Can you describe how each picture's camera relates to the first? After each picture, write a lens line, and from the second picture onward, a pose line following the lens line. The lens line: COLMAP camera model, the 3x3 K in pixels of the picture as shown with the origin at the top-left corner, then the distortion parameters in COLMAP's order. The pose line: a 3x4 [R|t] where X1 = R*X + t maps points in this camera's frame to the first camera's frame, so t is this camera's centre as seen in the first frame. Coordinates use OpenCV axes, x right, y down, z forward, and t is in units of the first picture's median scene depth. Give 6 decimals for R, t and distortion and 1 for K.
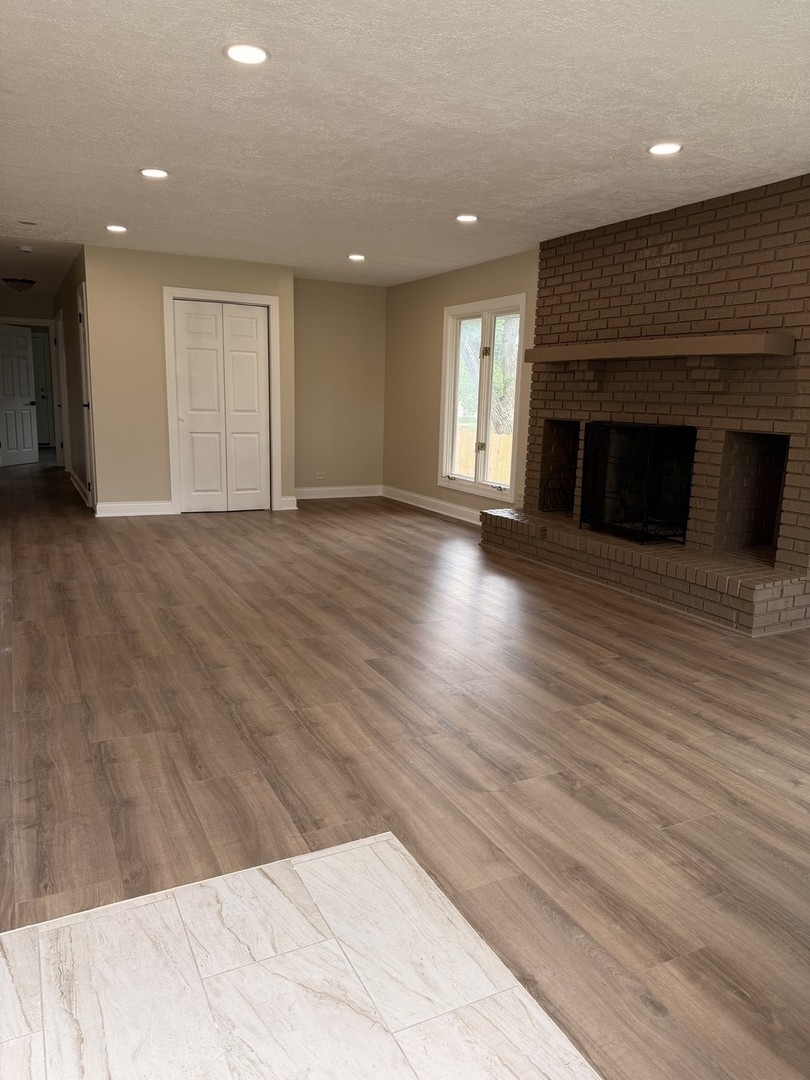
lens RADIAL K [[775.5, 0, 402.9], [0, 775.5, 541.2], [0, 0, 1]] dist [0.047221, -0.069734]
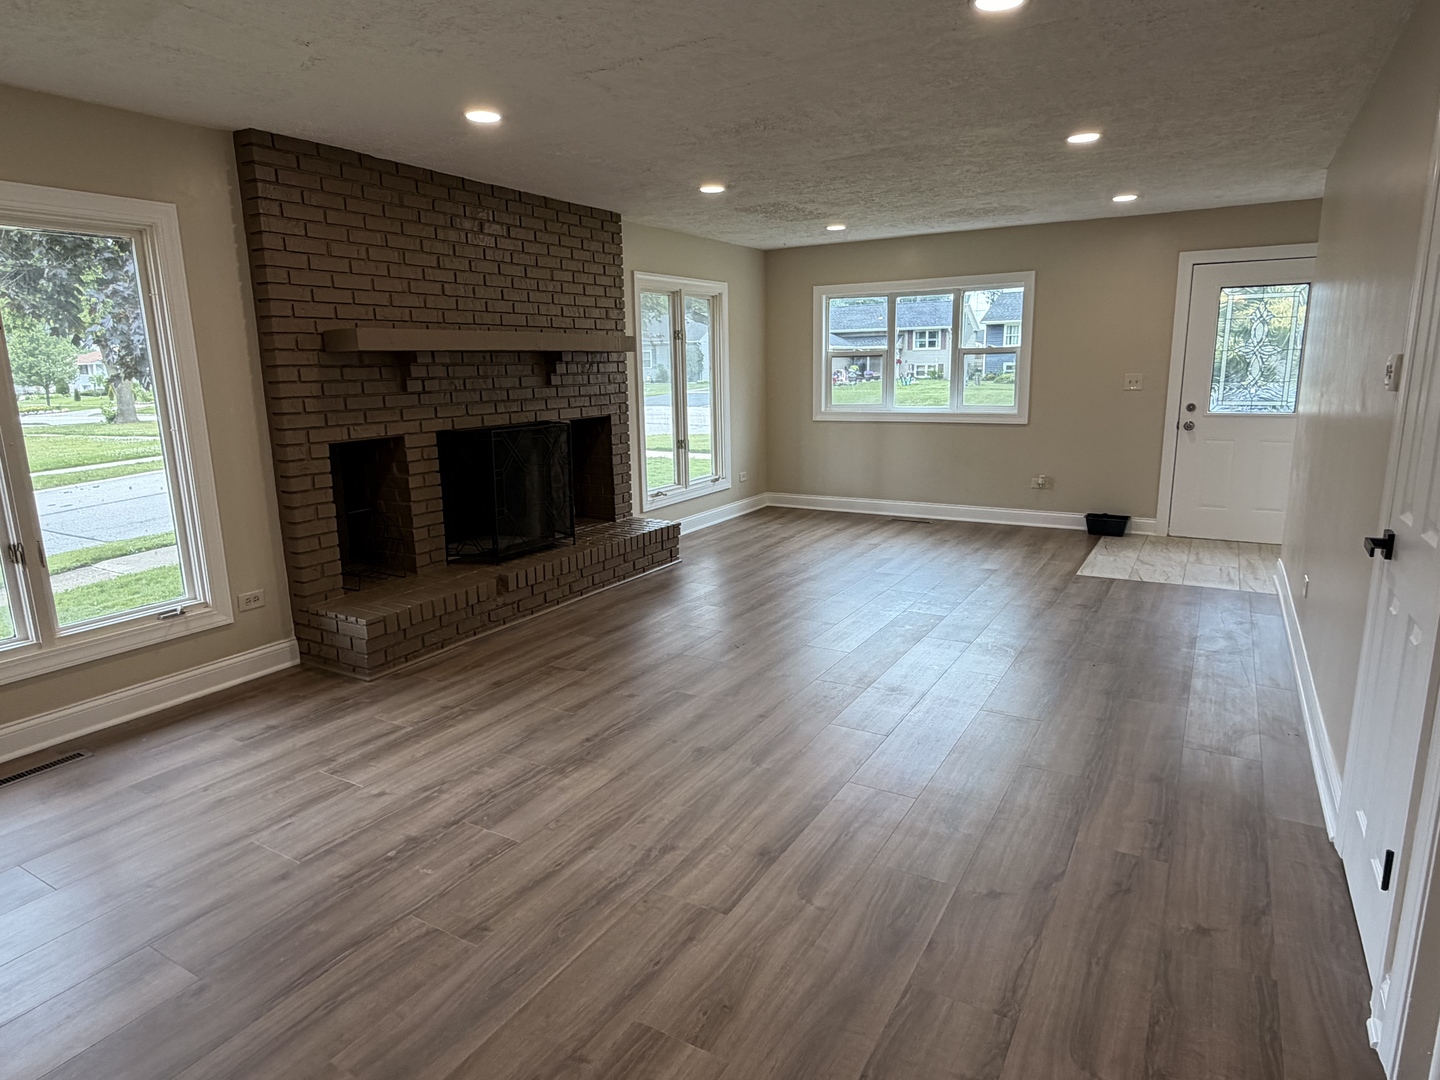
lens RADIAL K [[844.6, 0, 712.8], [0, 844.6, 537.8], [0, 0, 1]] dist [0.025590, 0.001160]
pose [[-0.530652, -0.160411, 0.832272, -0.609241], [0.192267, 0.933550, 0.302520, -0.266842], [-0.825495, 0.320551, -0.464548, 1.252071]]
